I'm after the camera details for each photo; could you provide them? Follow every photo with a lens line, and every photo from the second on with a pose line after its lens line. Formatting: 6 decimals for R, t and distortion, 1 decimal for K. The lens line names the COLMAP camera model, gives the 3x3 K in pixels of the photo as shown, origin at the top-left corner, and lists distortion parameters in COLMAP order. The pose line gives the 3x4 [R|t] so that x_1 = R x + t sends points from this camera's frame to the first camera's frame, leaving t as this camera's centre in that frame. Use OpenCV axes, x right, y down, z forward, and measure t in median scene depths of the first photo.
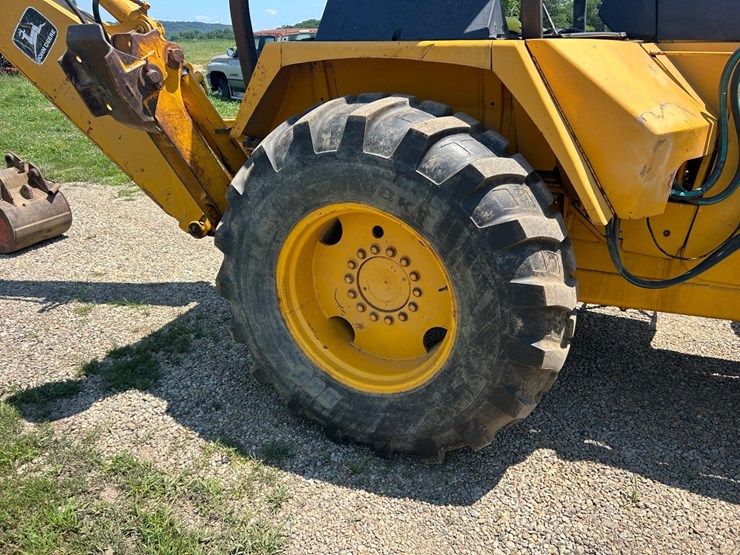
lens RADIAL K [[556.9, 0, 369.1], [0, 556.9, 273.1], [0, 0, 1]] dist [0.064869, -0.073115]
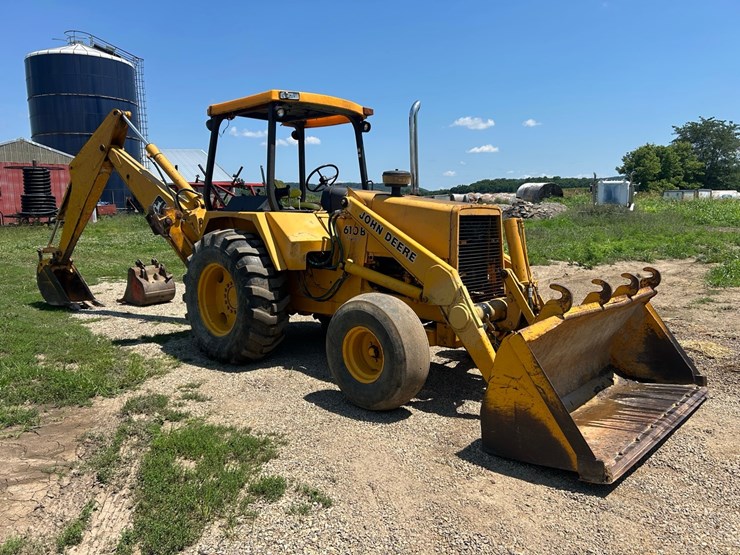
lens RADIAL K [[556.9, 0, 369.1], [0, 556.9, 273.1], [0, 0, 1]] dist [0.064869, -0.073115]
pose [[0.955177, 0.041580, -0.293101, 1.652295], [-0.115106, 0.964344, -0.238310, 0.546633], [0.272741, 0.261366, 0.925905, -1.522712]]
